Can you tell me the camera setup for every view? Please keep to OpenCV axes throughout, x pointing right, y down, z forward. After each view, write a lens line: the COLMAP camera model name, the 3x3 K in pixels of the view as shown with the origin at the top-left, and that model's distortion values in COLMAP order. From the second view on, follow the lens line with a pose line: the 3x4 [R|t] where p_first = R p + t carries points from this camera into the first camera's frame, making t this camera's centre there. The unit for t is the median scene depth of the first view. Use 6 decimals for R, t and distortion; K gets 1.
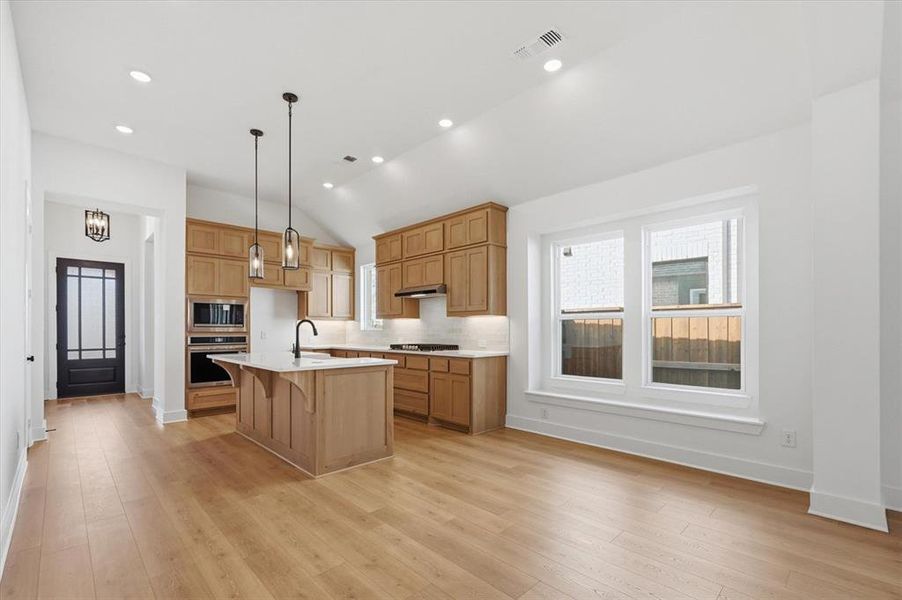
lens RADIAL K [[402.7, 0, 457.8], [0, 402.7, 330.3], [0, 0, 1]] dist [0.002741, 0.000358]
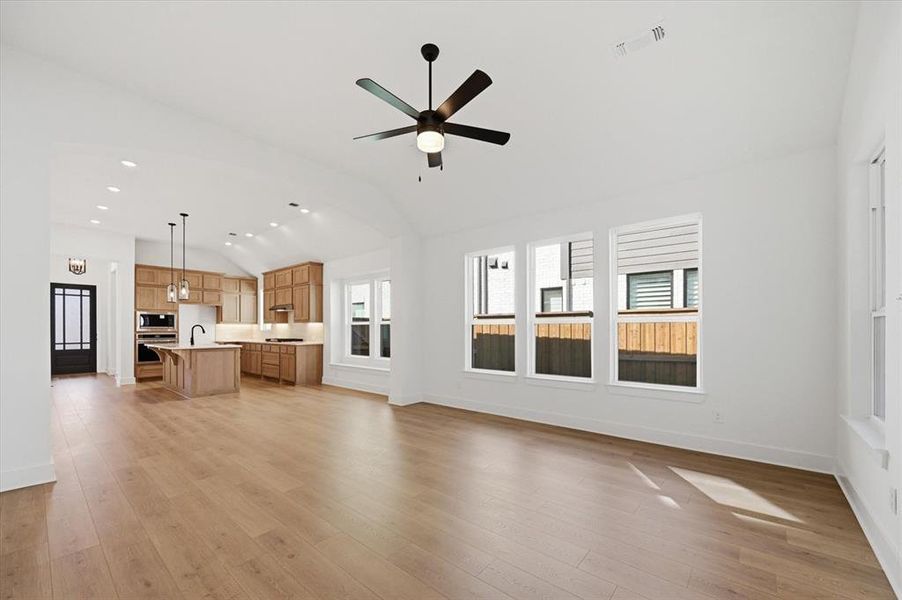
lens RADIAL K [[358.2, 0, 456.3], [0, 358.2, 331.5], [0, 0, 1]] dist [-0.000057, -0.000013]
pose [[0.995663, 0.000680, 0.093026, 0.516609], [-0.000761, 0.999999, 0.000829, 0.002185], [-0.093025, -0.000897, 0.995663, -0.607091]]
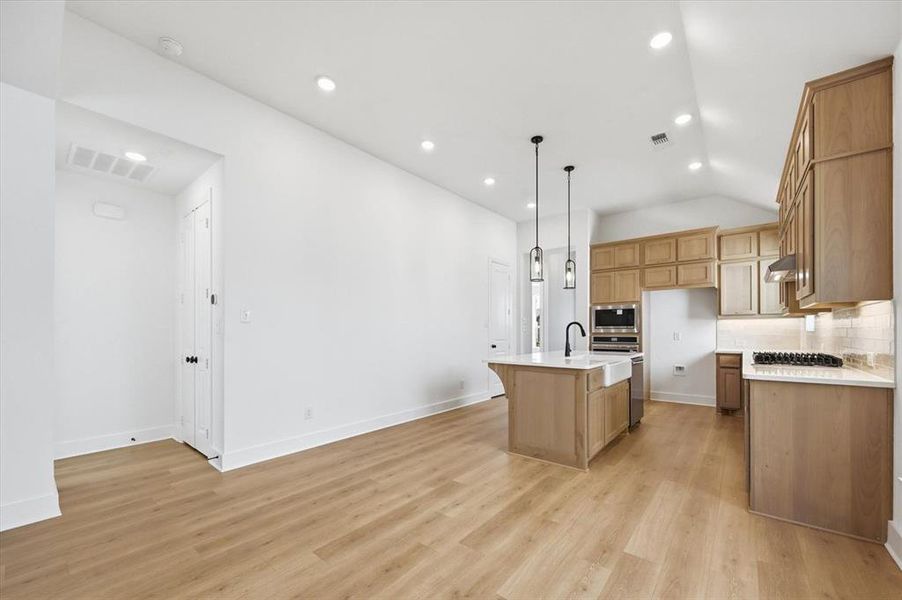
lens RADIAL K [[358.2, 0, 456.3], [0, 358.2, 331.5], [0, 0, 1]] dist [-0.000057, -0.000013]
pose [[0.118607, 0.001073, -0.992941, 0.415792], [-0.000285, 0.999999, 0.001046, -0.000710], [0.992941, 0.000159, 0.118608, 0.424810]]
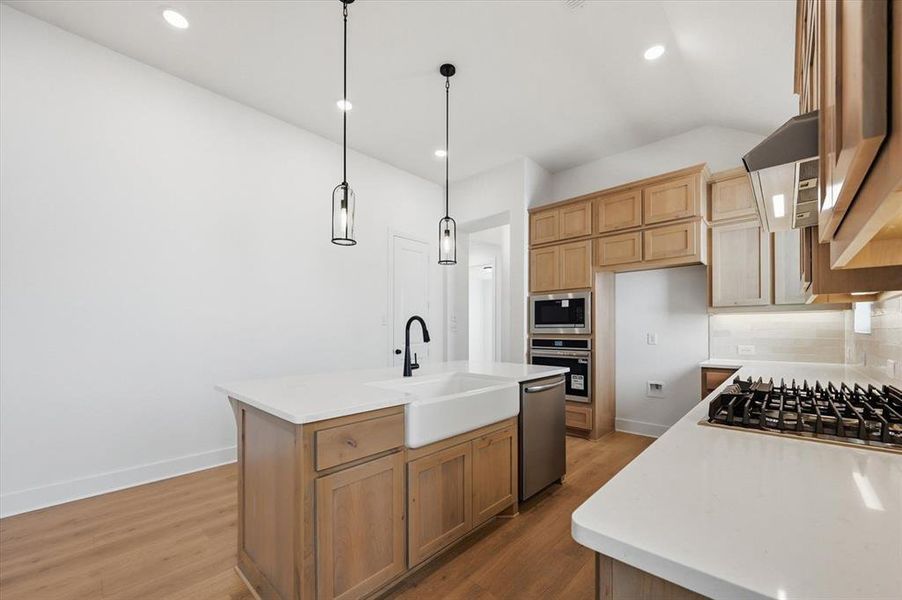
lens RADIAL K [[358.2, 0, 456.3], [0, 358.2, 331.5], [0, 0, 1]] dist [-0.000057, -0.000013]
pose [[0.053120, 0.005027, -0.998576, 0.132566], [-0.002120, 0.999986, 0.004921, -0.003819], [0.998586, 0.001855, 0.053130, 0.776924]]
